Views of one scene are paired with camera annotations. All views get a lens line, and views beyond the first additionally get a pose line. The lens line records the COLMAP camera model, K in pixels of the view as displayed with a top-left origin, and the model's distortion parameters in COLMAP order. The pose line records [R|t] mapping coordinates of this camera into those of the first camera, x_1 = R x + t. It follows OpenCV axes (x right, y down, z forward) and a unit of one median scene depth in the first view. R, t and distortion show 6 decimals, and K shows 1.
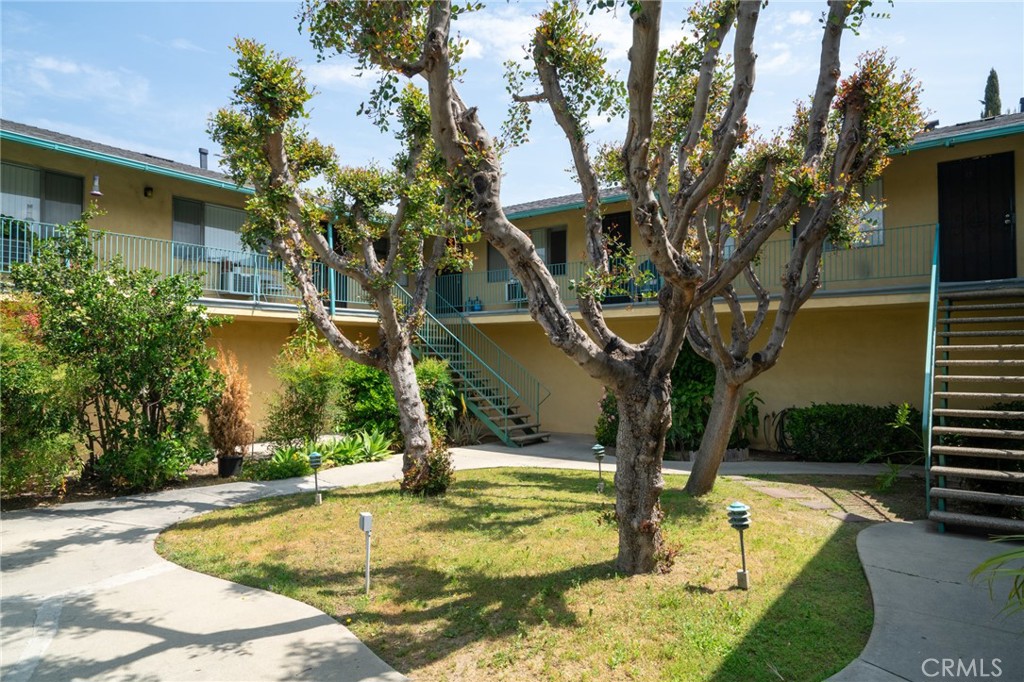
lens RADIAL K [[632.1, 0, 512.0], [0, 632.1, 341.0], [0, 0, 1]] dist [-0.008224, -0.002055]
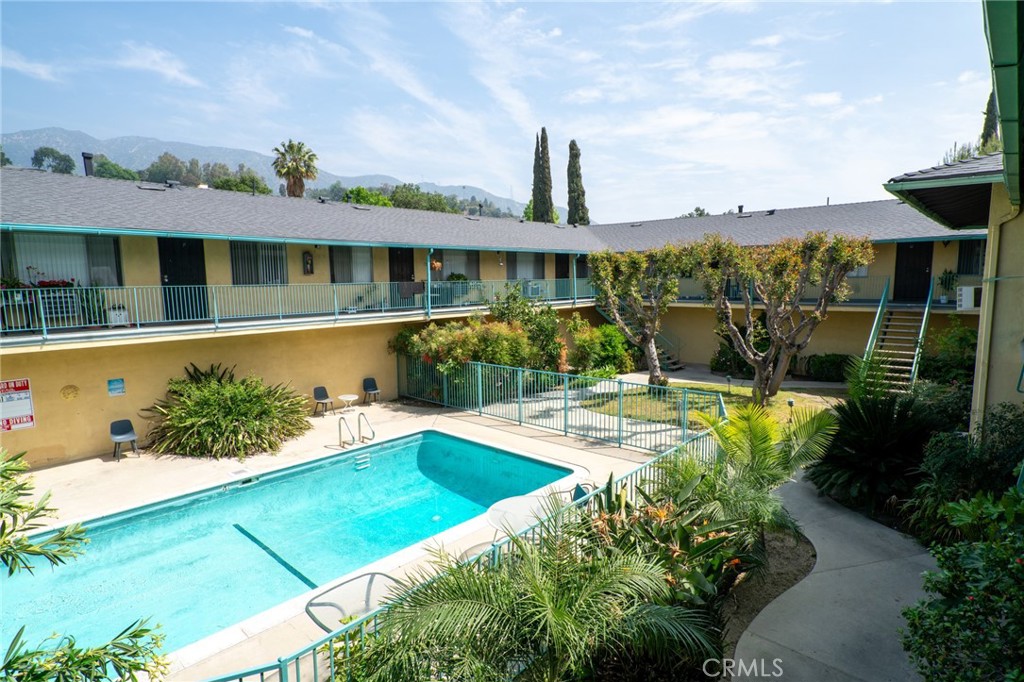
lens RADIAL K [[544.2, 0, 512.0], [0, 544.2, 341.0], [0, 0, 1]] dist [-0.002045, 0.000336]
pose [[0.994363, 0.000179, -0.106029, -0.469020], [0.015309, 0.989278, 0.145243, -0.285243], [0.104918, -0.146047, 0.983698, -1.130482]]
